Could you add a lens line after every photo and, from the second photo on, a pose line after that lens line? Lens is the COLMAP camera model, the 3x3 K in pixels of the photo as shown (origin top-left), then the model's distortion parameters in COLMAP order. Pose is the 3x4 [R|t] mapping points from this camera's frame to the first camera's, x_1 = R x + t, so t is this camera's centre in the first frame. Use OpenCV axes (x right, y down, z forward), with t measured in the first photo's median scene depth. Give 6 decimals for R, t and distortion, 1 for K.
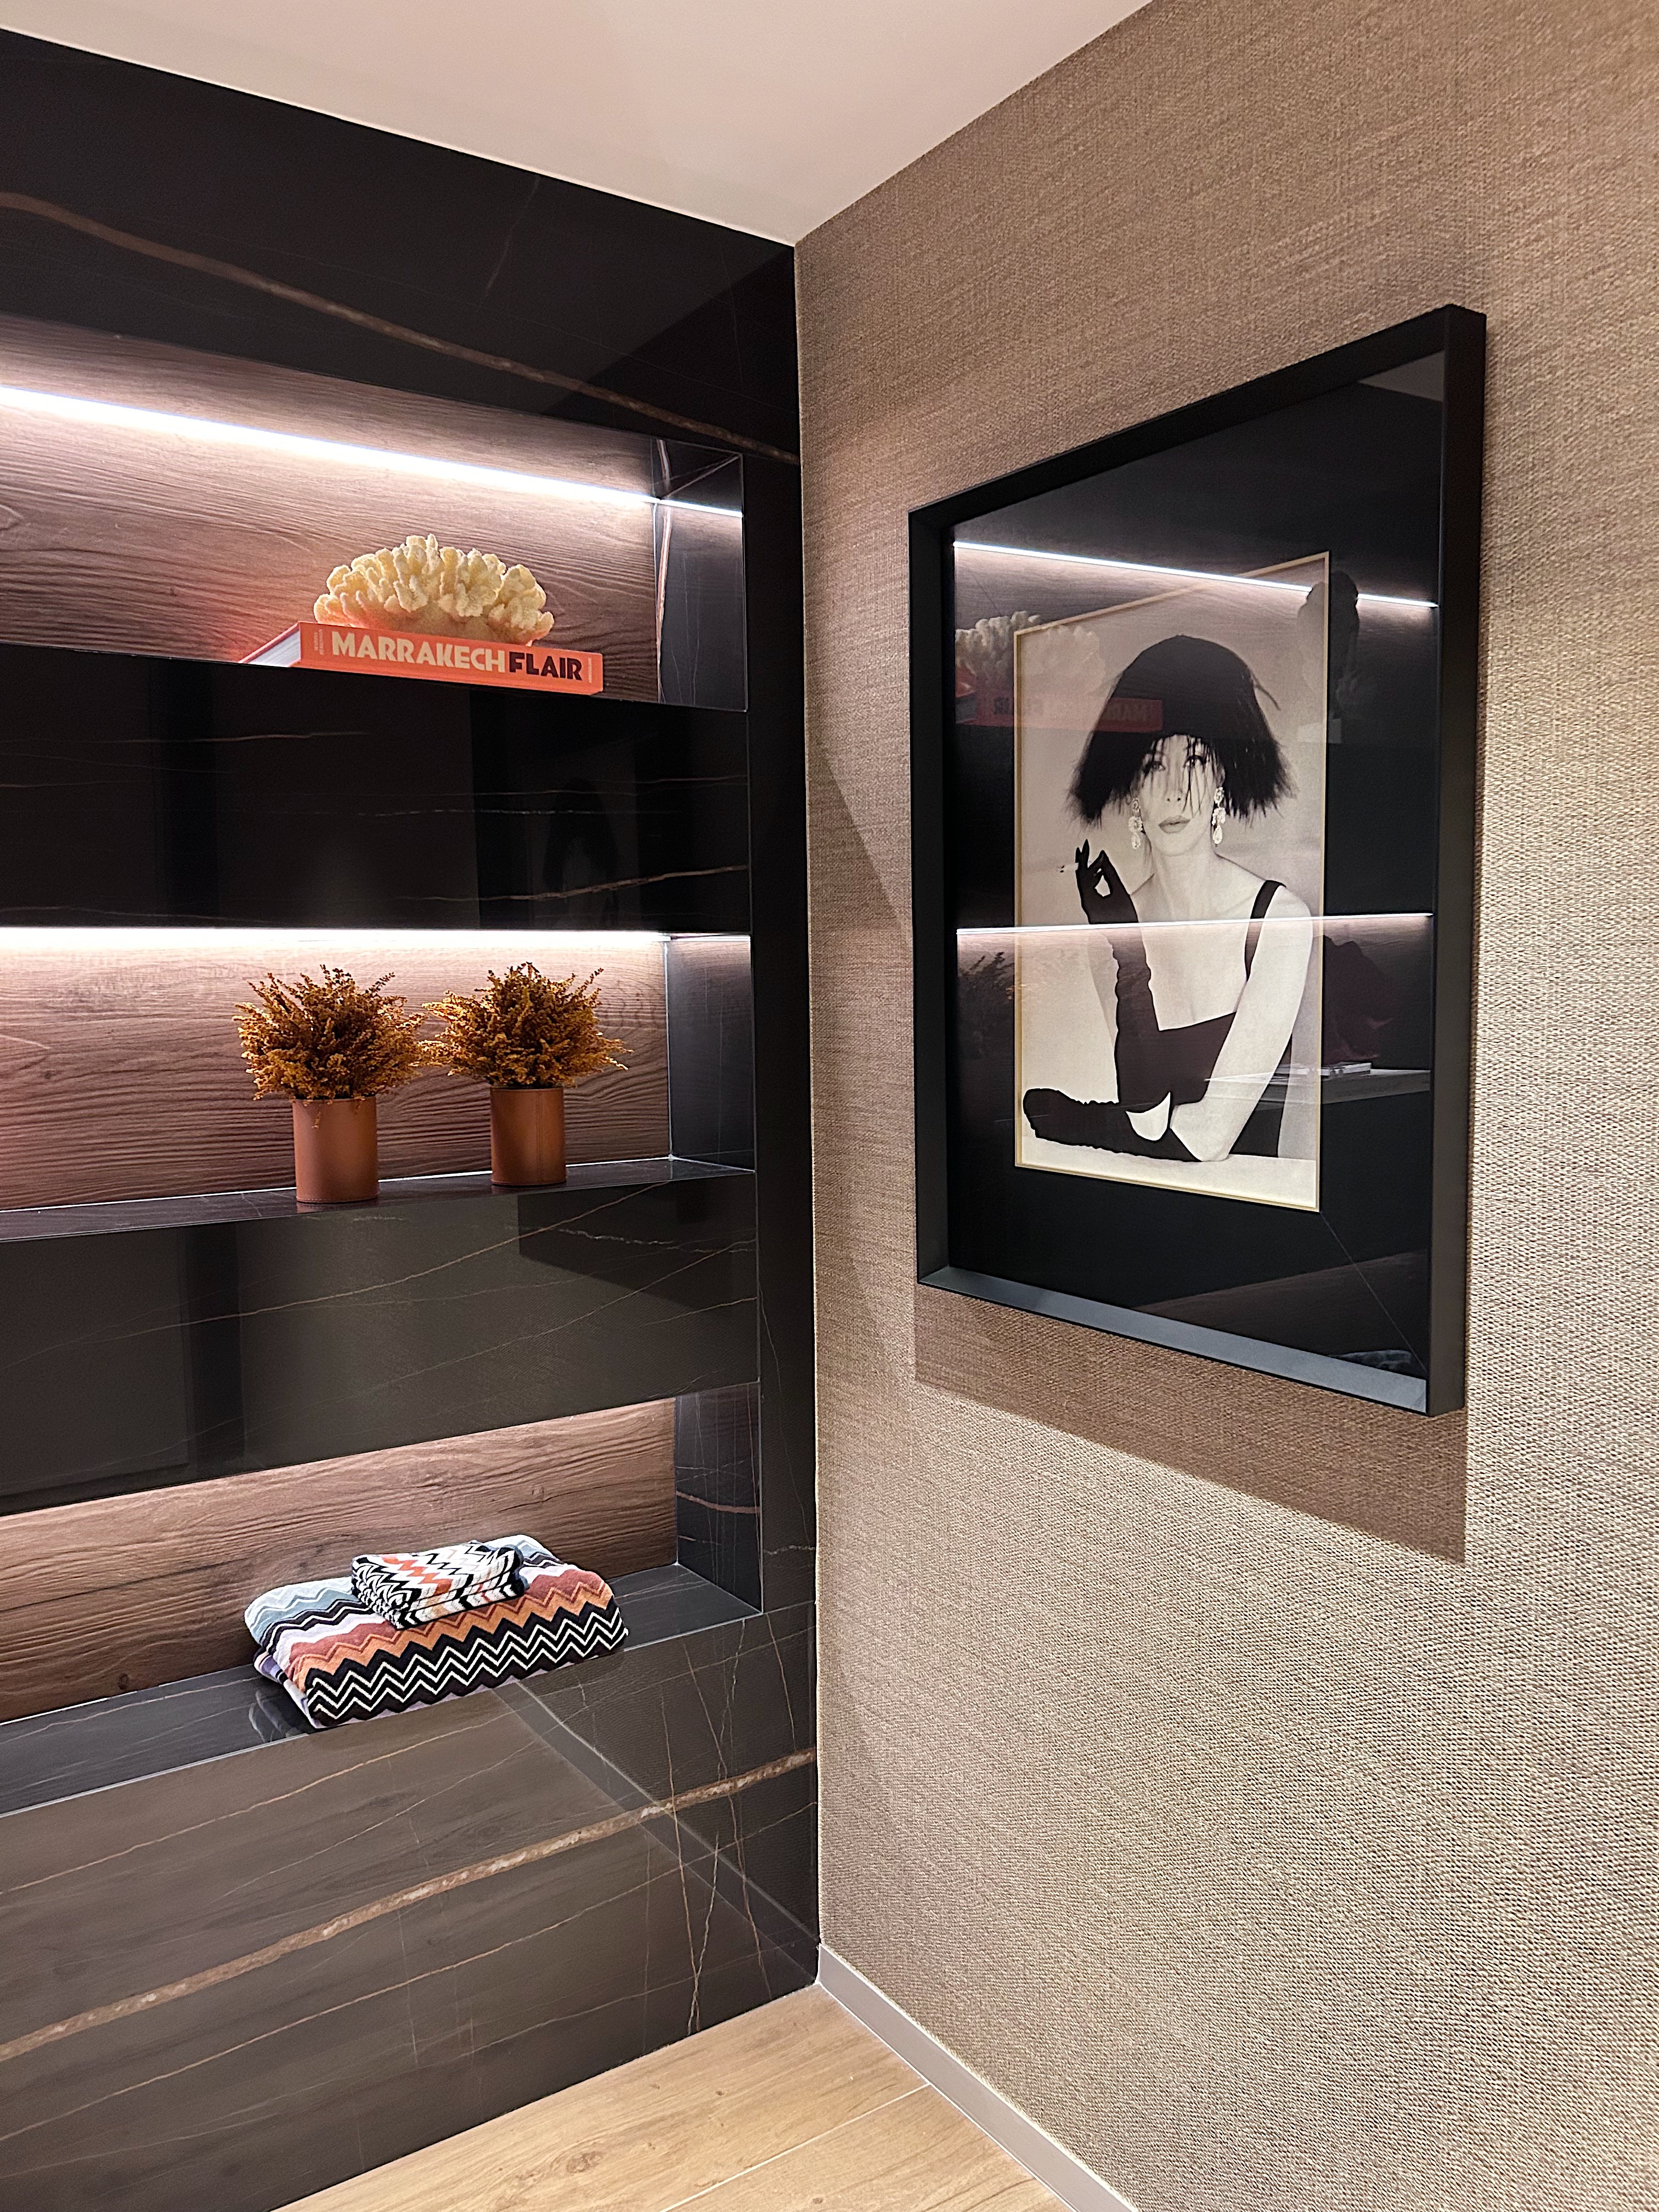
lens RADIAL K [[1685.1, 0, 857.6], [0, 1685.1, 1118.2], [0, 0, 1]] dist [0.043031, -0.050987]
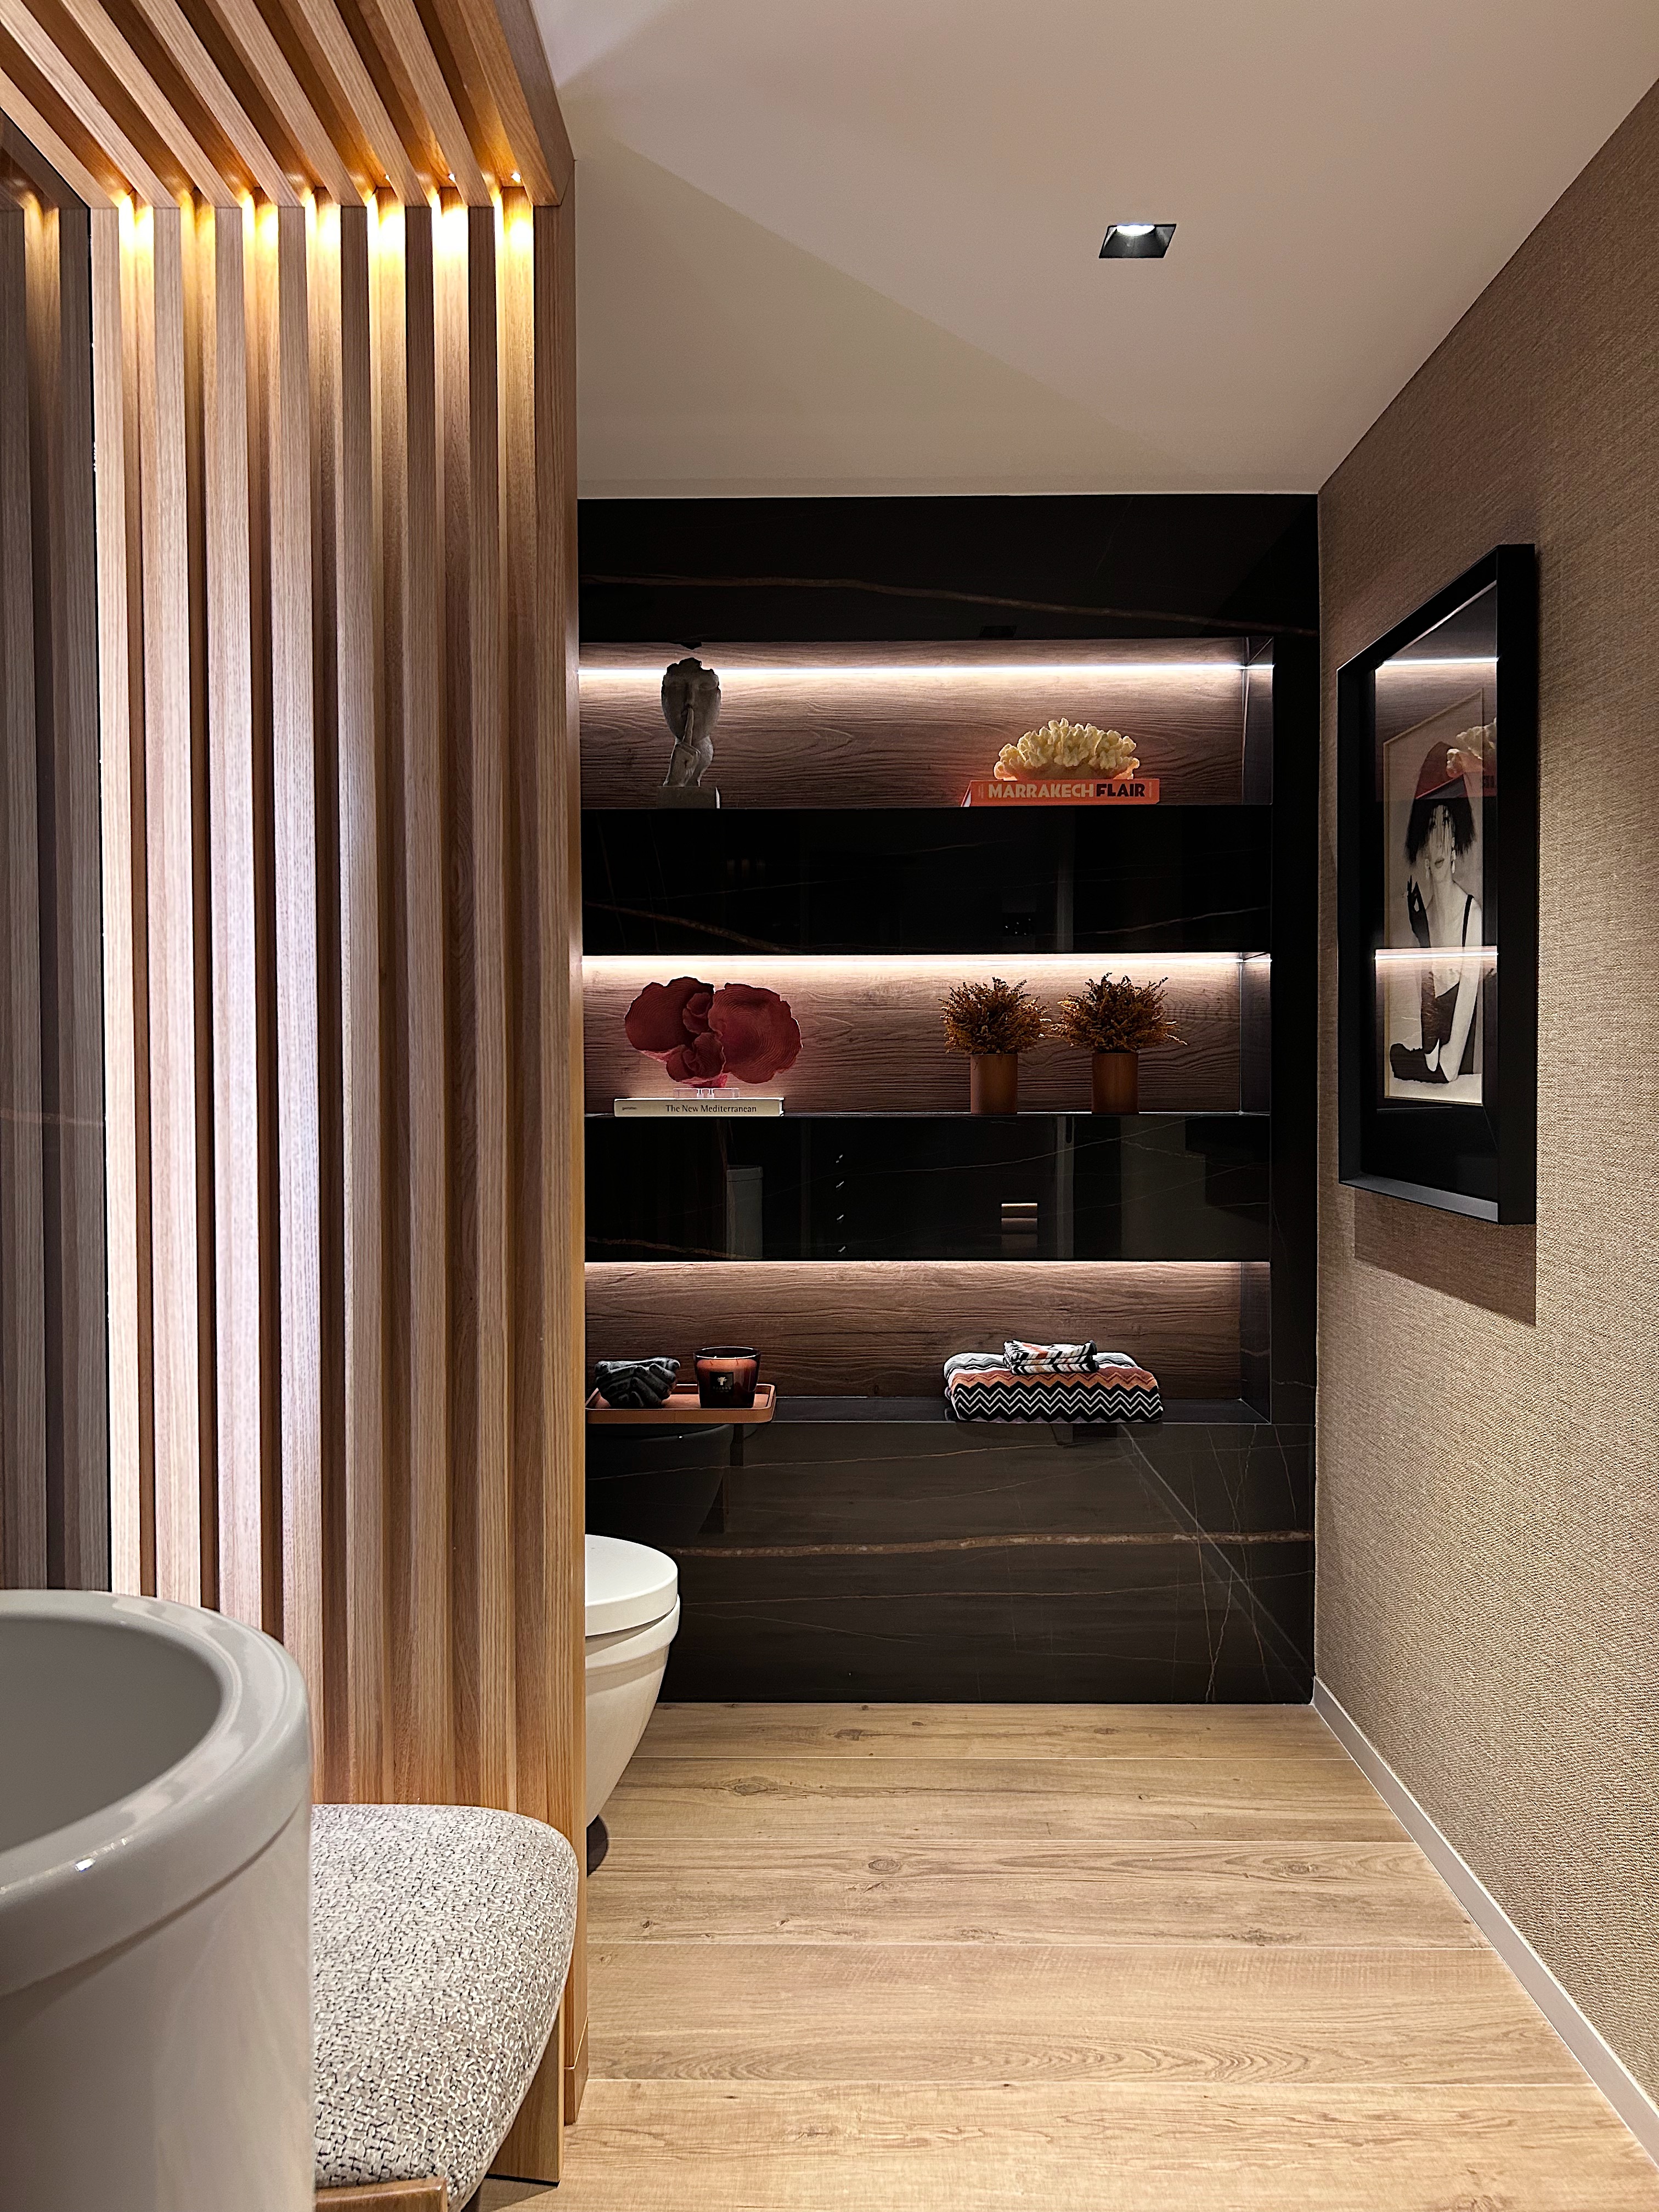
lens RADIAL K [[1668.7, 0, 829.5], [0, 1668.7, 1106.0], [0, 0, 1]] dist [0.116024, -0.255233]
pose [[0.823152, 0.021684, -0.567407, 0.502628], [-0.052992, 0.997843, -0.038743, 0.112201], [0.565343, 0.061959, 0.822526, -0.463626]]
